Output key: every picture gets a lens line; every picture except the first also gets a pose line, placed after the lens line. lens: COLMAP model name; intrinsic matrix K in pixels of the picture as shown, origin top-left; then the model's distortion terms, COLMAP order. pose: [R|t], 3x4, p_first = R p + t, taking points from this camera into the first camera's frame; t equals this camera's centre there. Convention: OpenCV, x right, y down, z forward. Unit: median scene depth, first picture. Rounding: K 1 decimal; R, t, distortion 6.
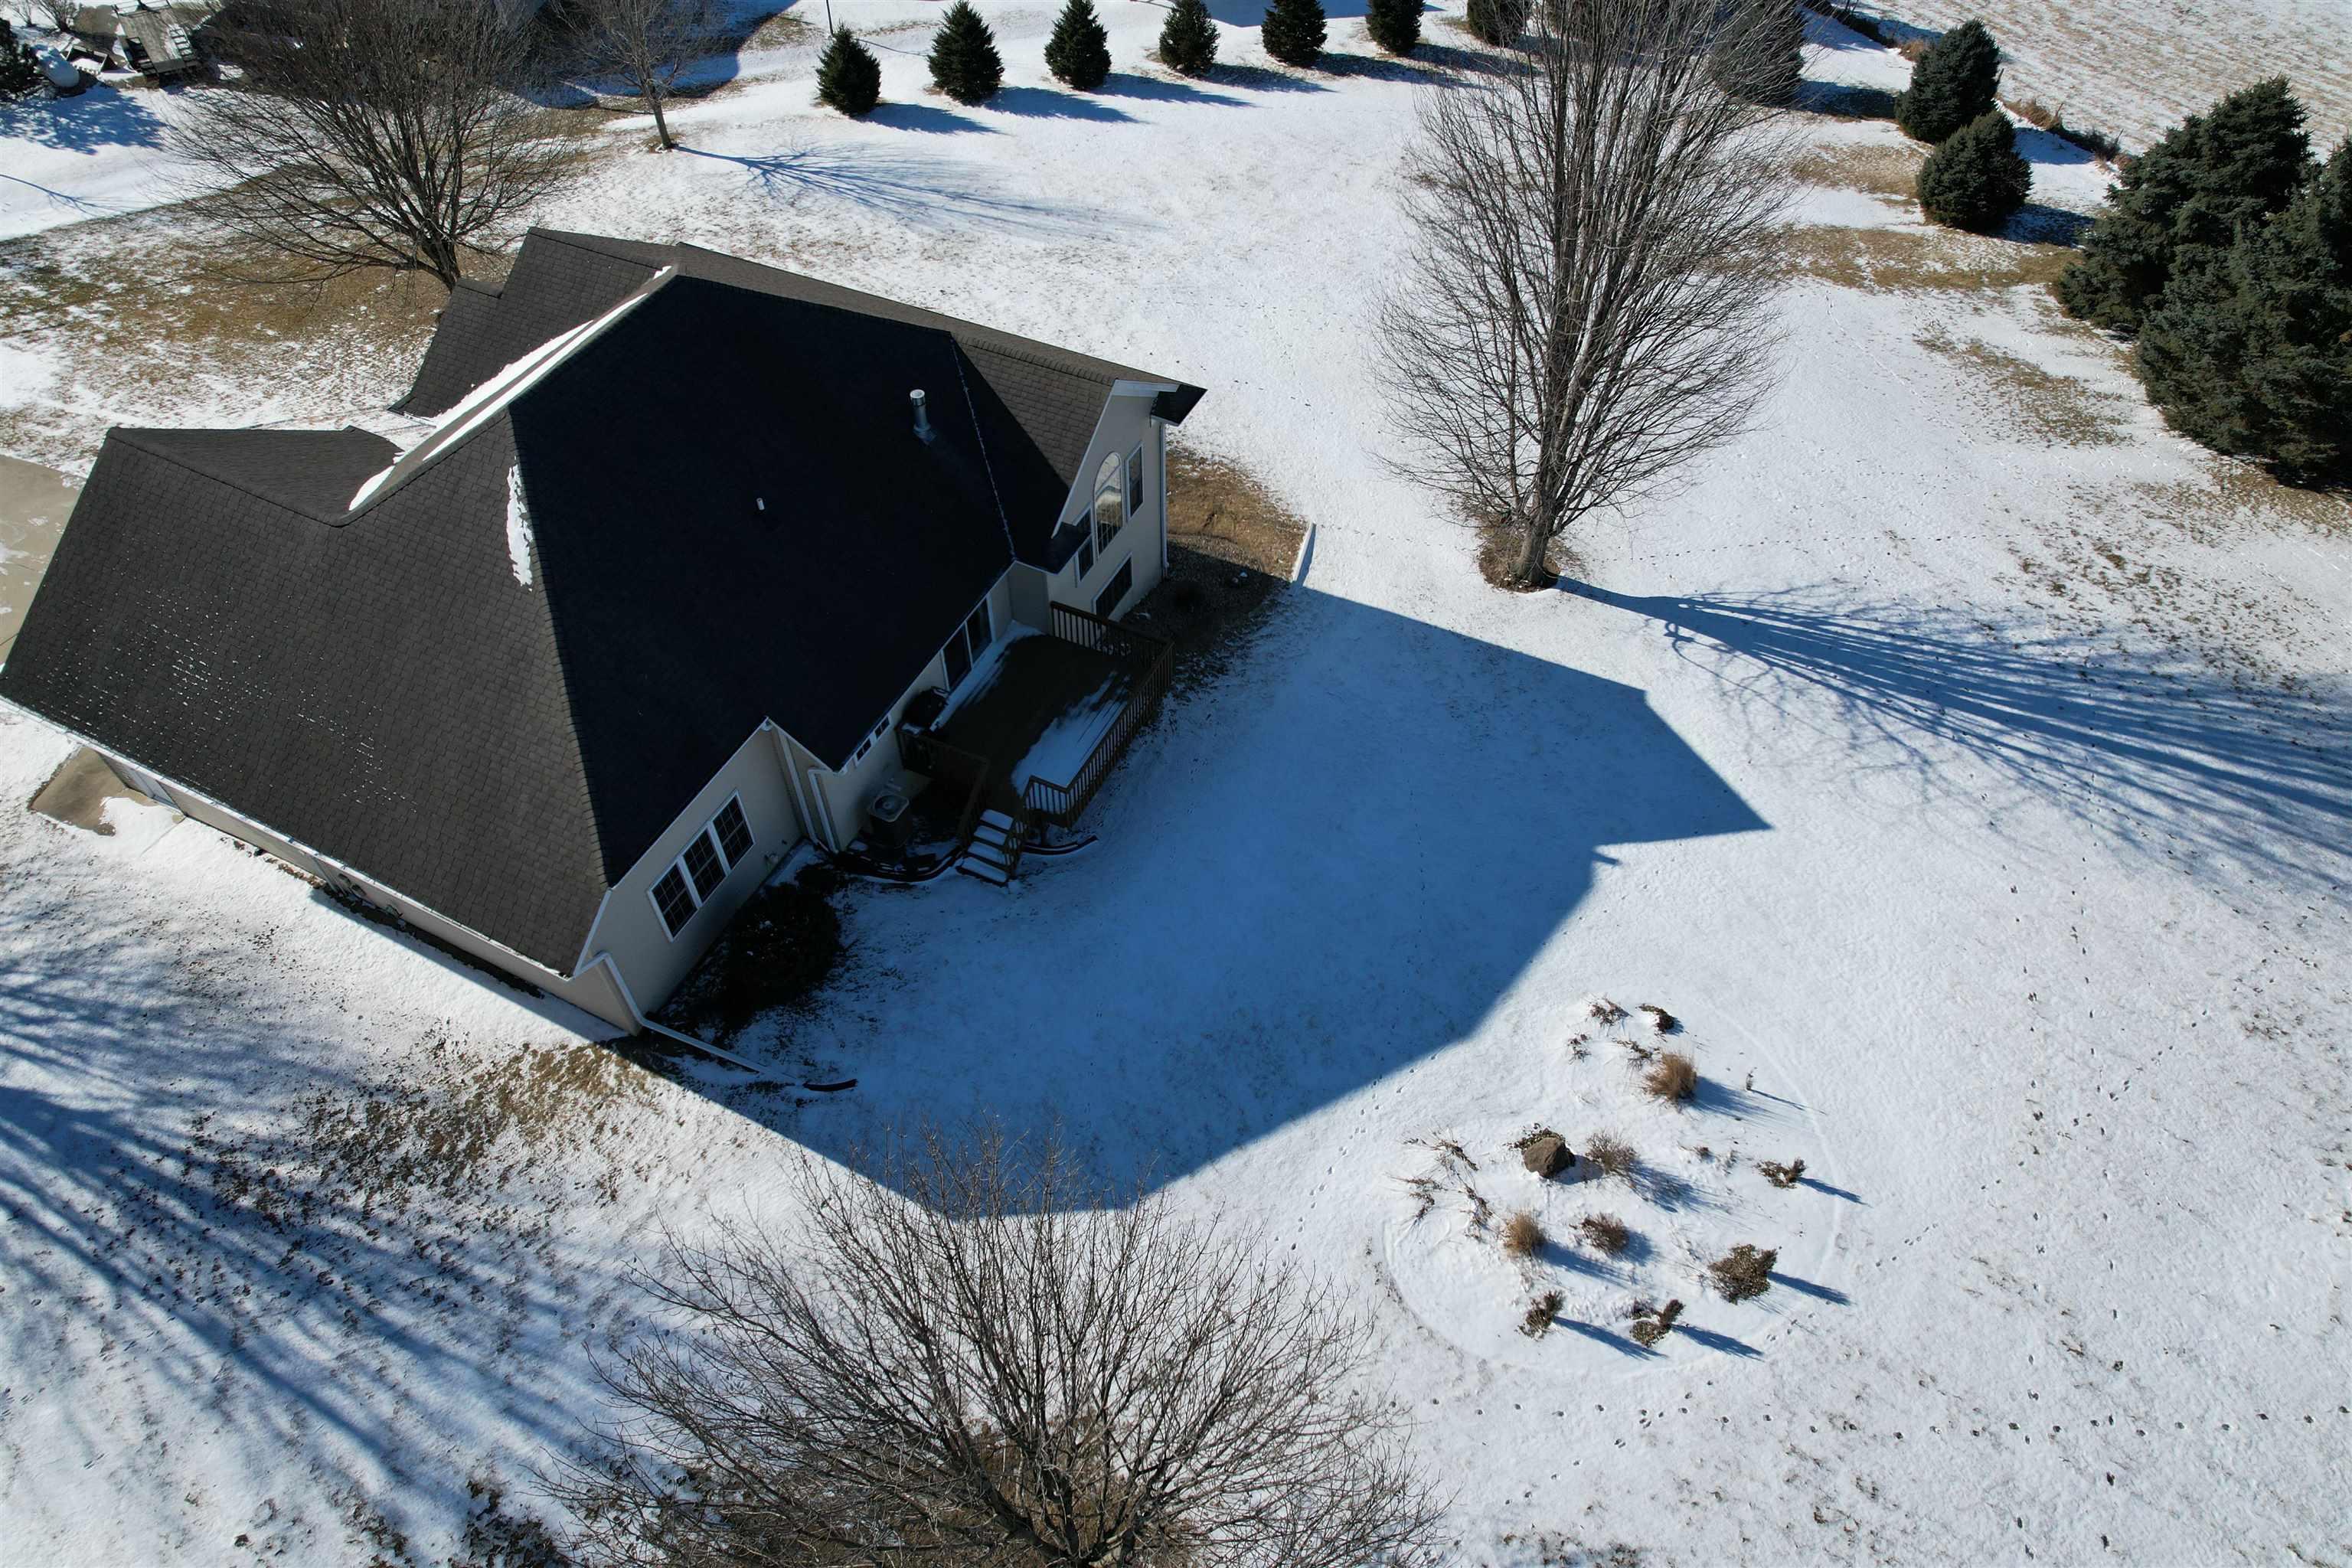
lens RADIAL K [[1505.8, 0, 1175.3], [0, 1505.8, 780.5], [0, 0, 1]] dist [-0.066824, 0.054321]
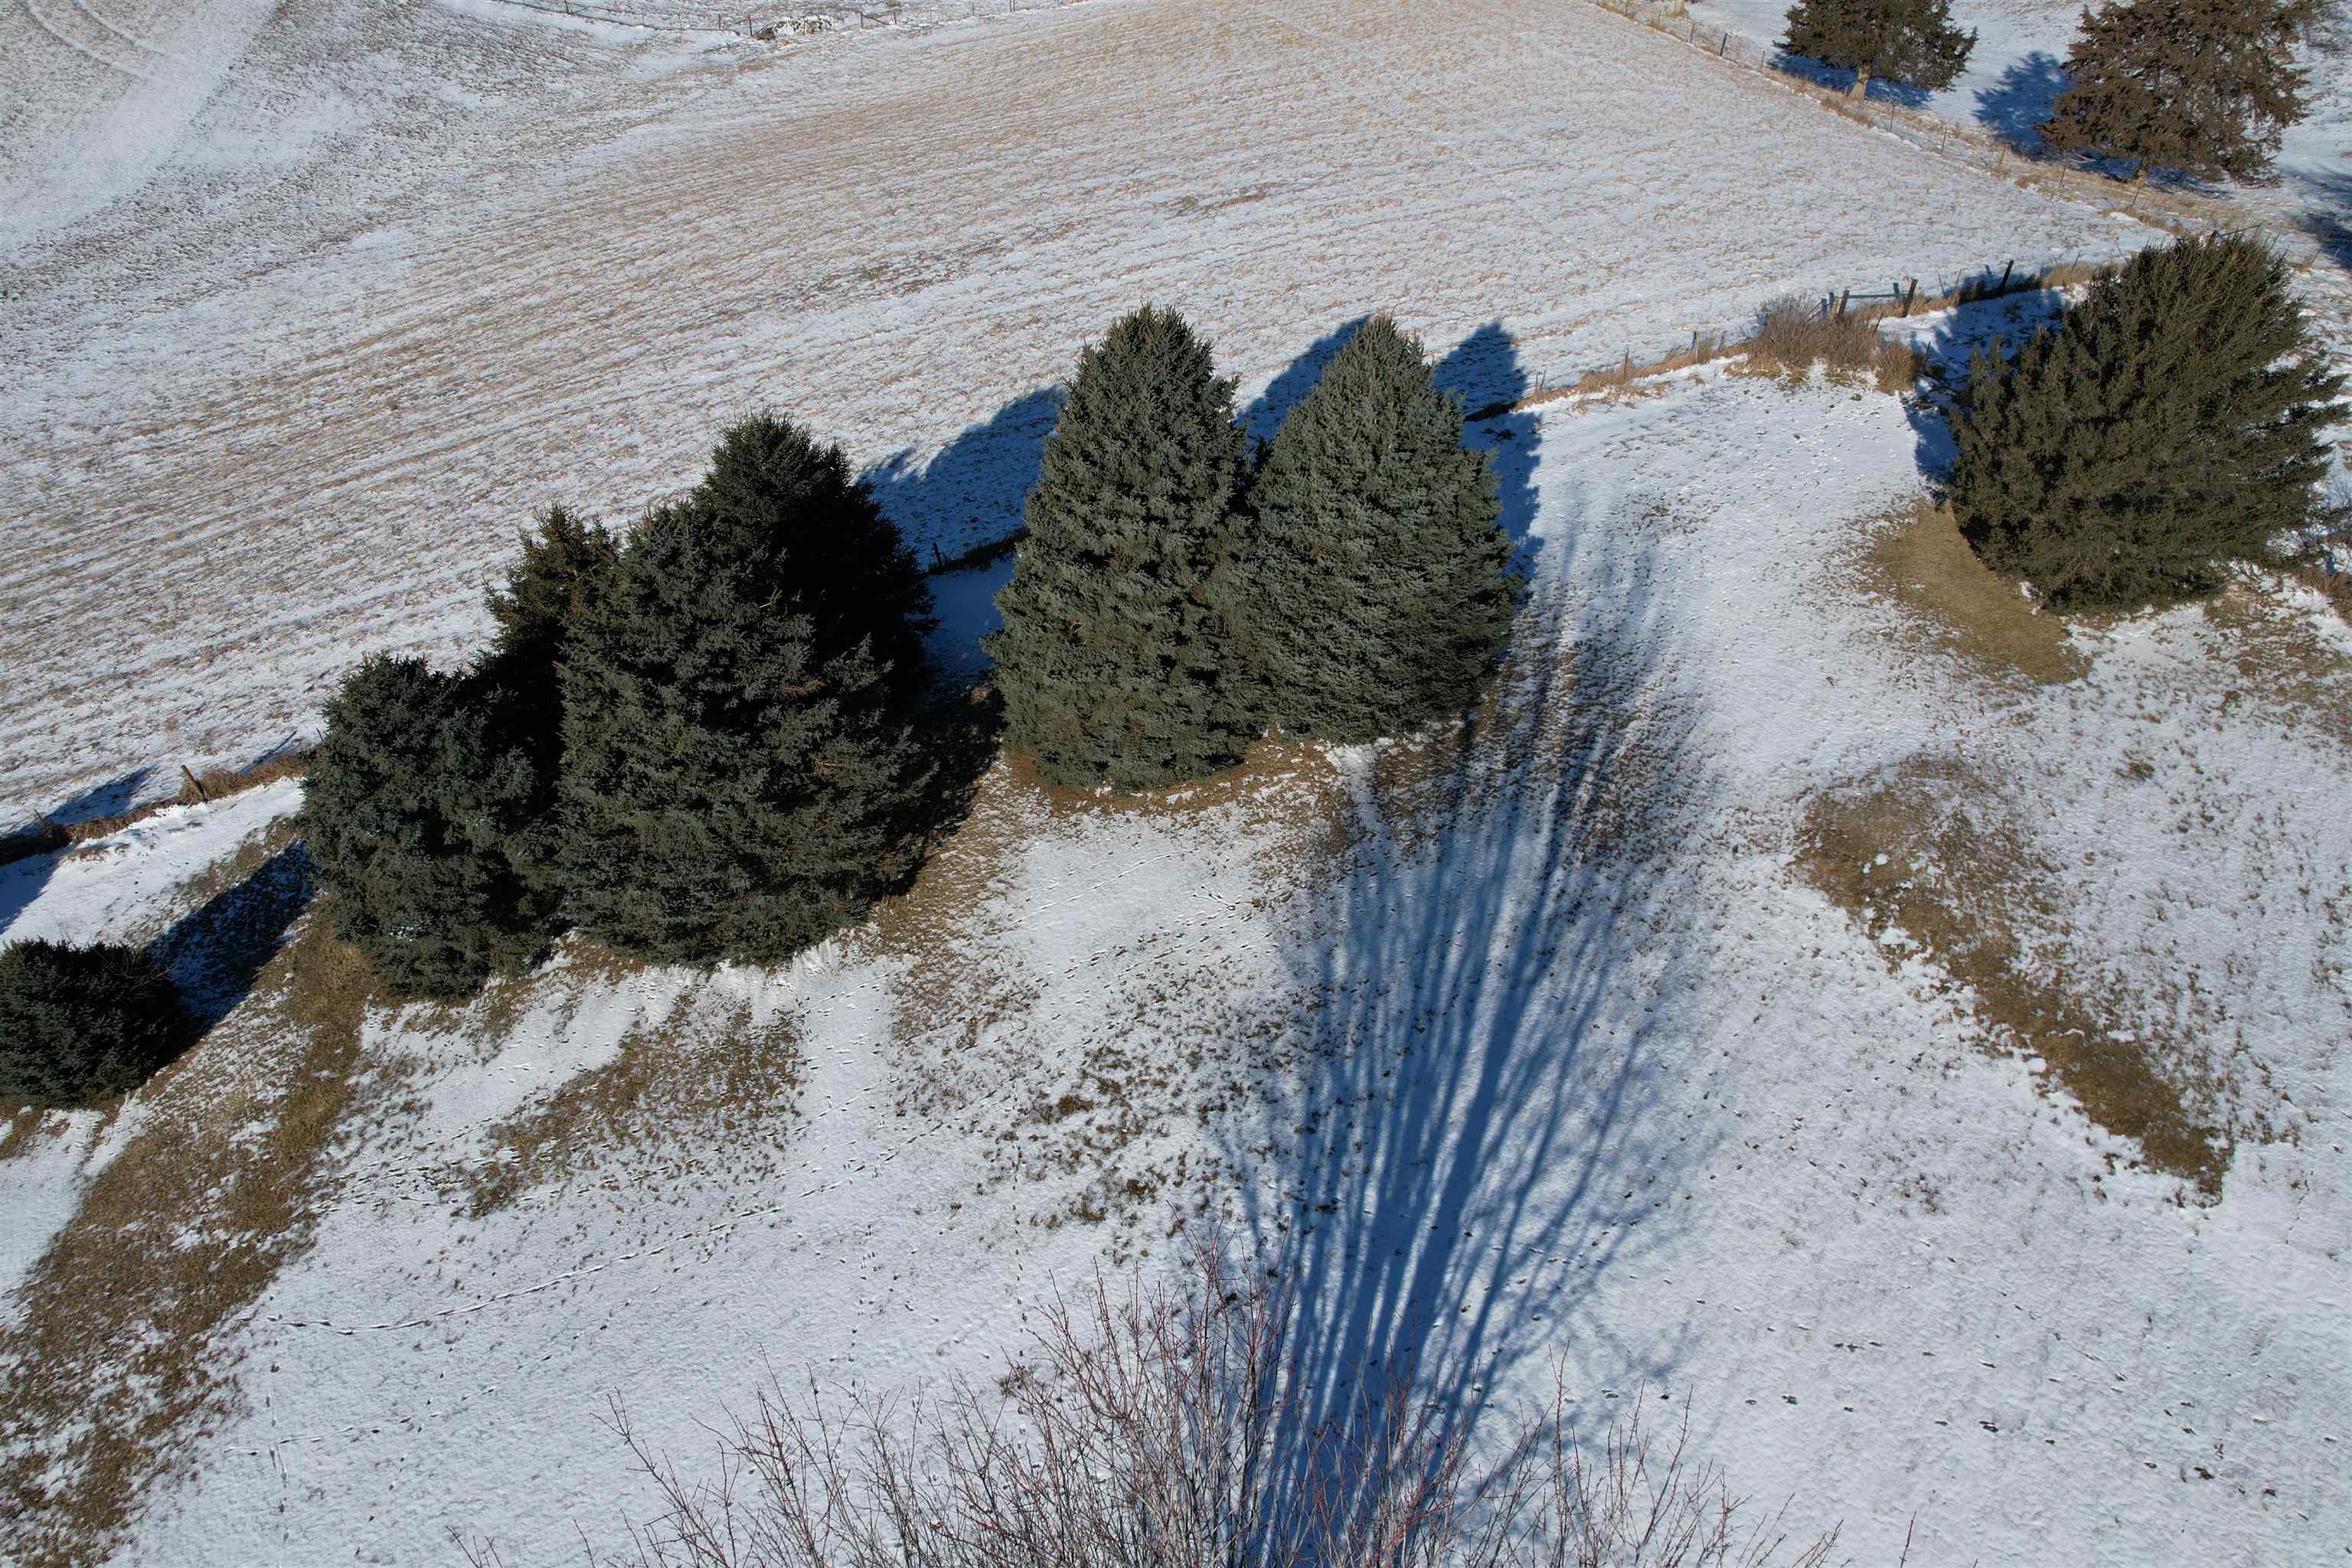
lens RADIAL K [[1505.8, 0, 1182.8], [0, 1505.8, 798.4], [0, 0, 1]] dist [-0.066824, 0.054321]
pose [[-0.071333, -0.673392, 0.735836, 0.178660], [0.757513, 0.443360, 0.479171, -0.546024], [-0.648911, 0.591586, 0.478477, 0.510724]]
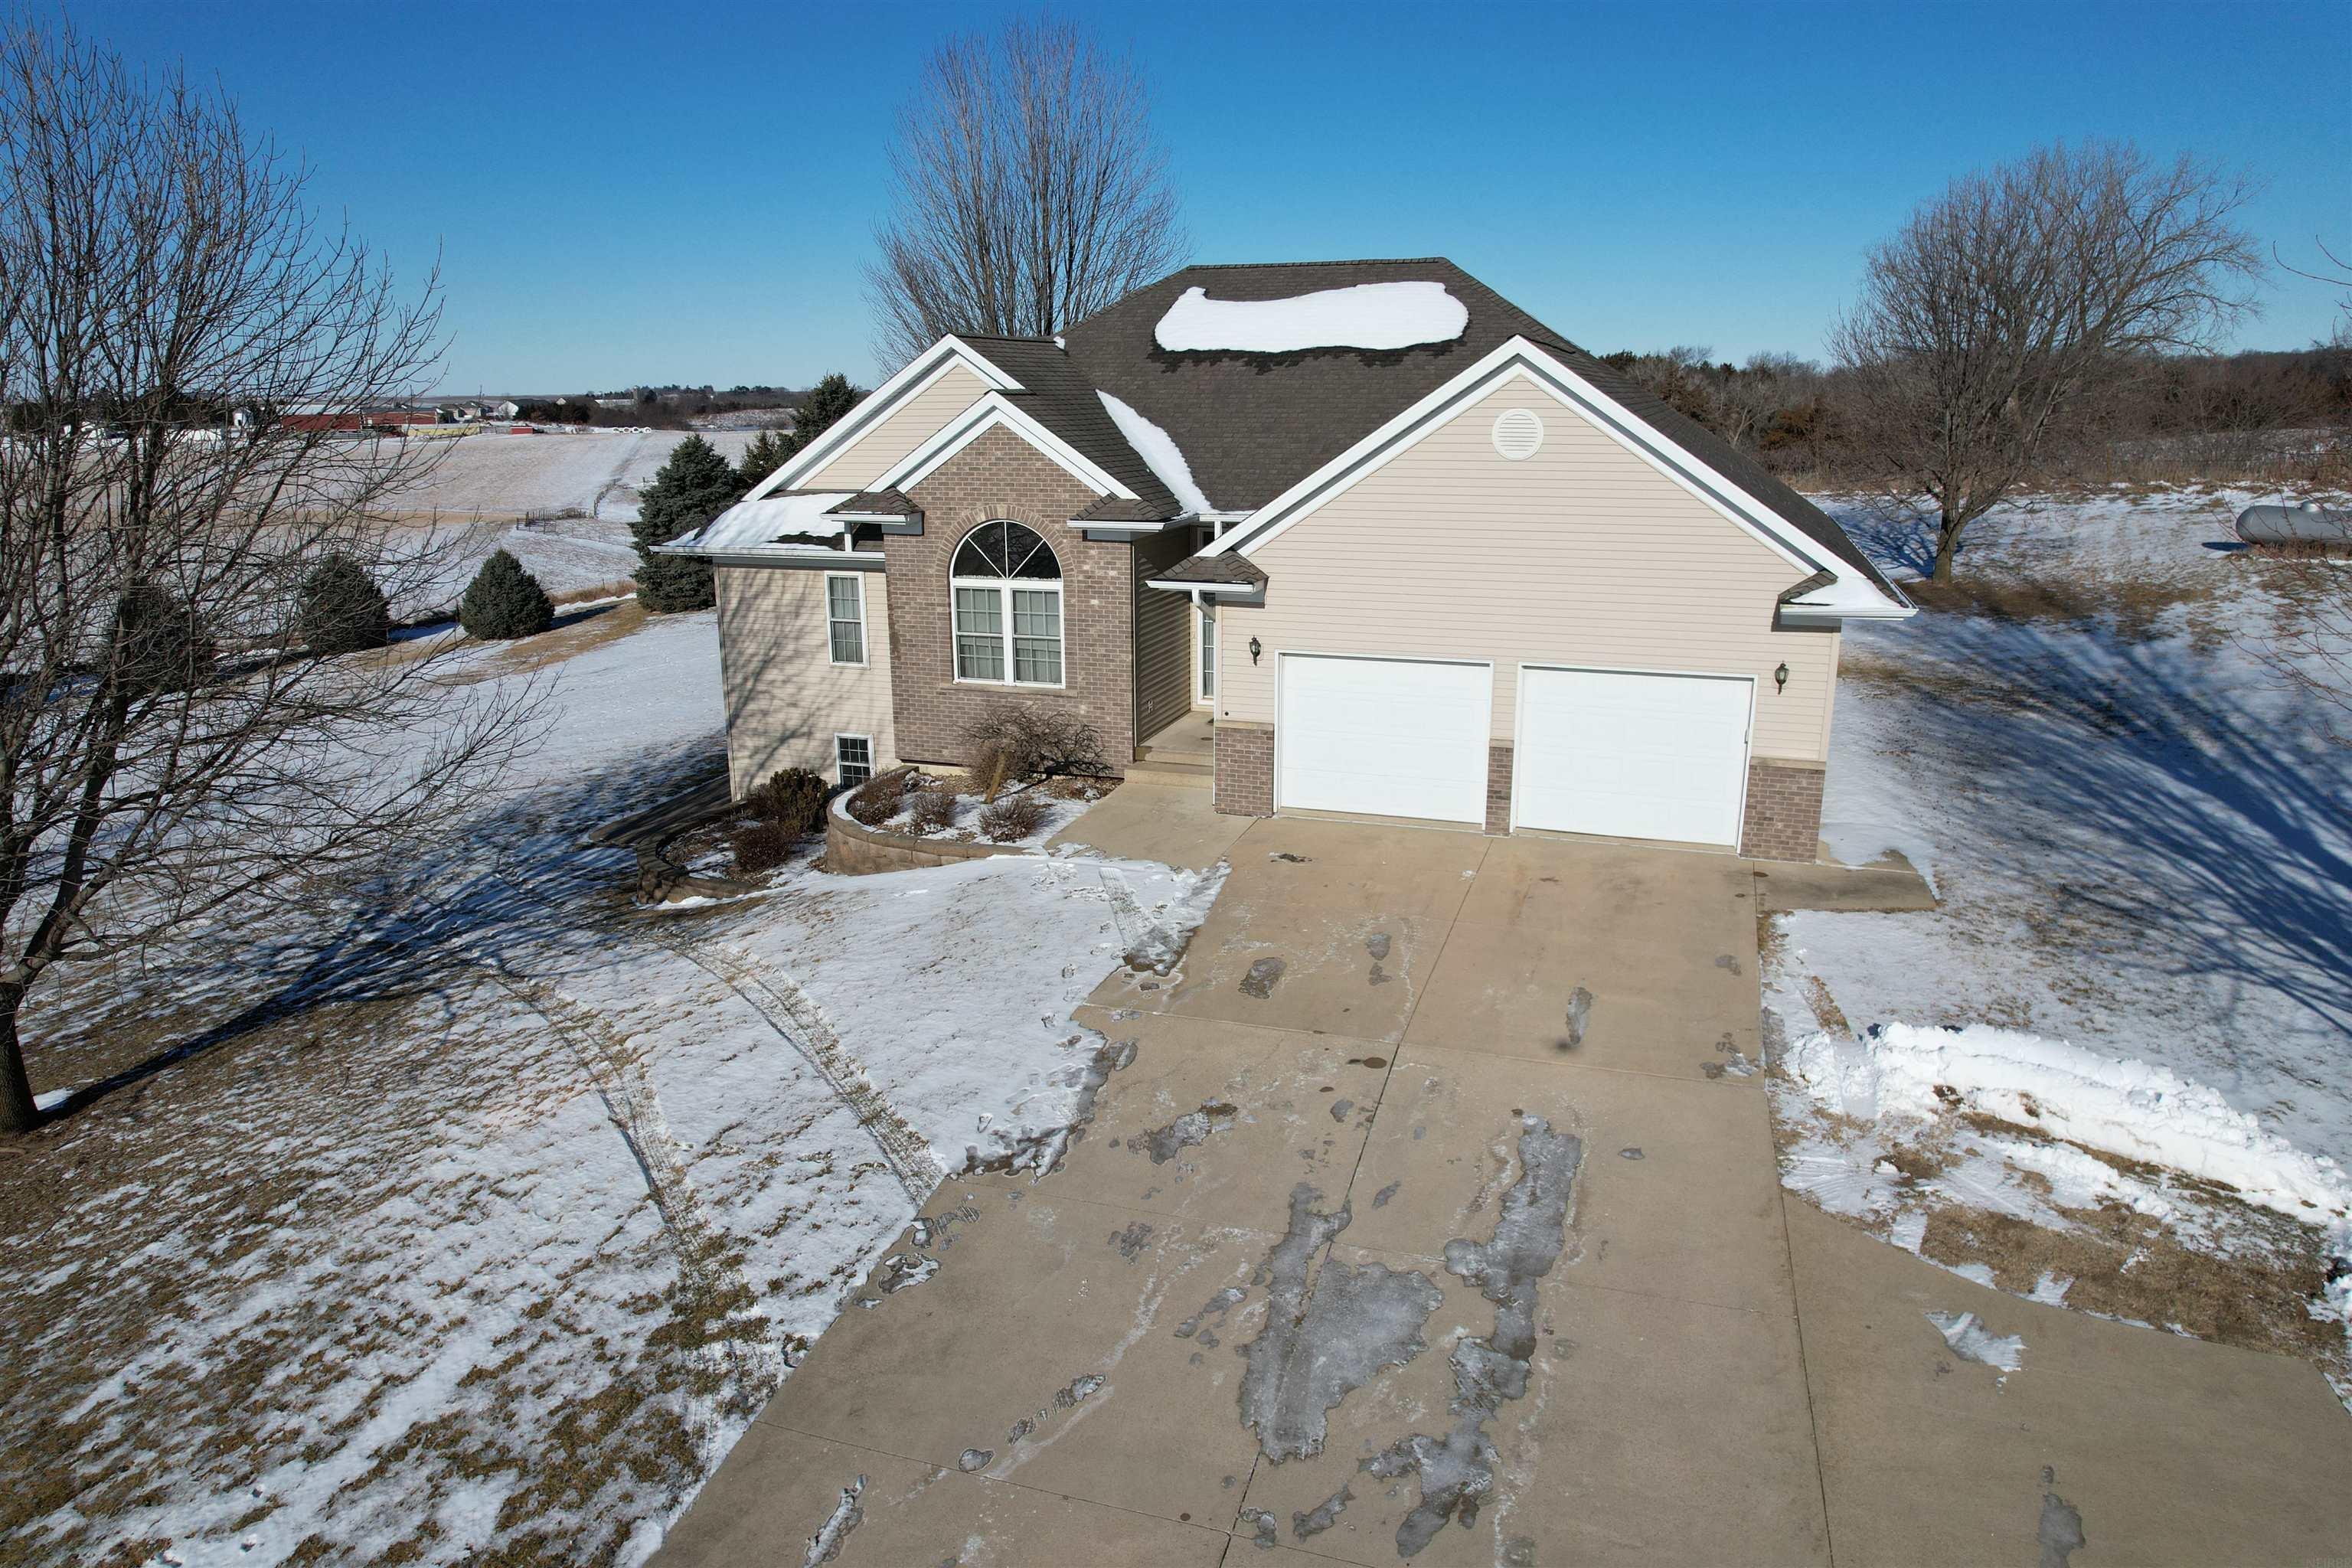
lens RADIAL K [[1505.8, 0, 1172.8], [0, 1505.8, 792.2], [0, 0, 1]] dist [-0.066824, 0.054321]
pose [[-0.123378, -0.251810, 0.959880, -1.012385], [0.758113, 0.600240, 0.254907, -0.293530], [-0.640346, 0.759147, 0.116844, 0.870387]]
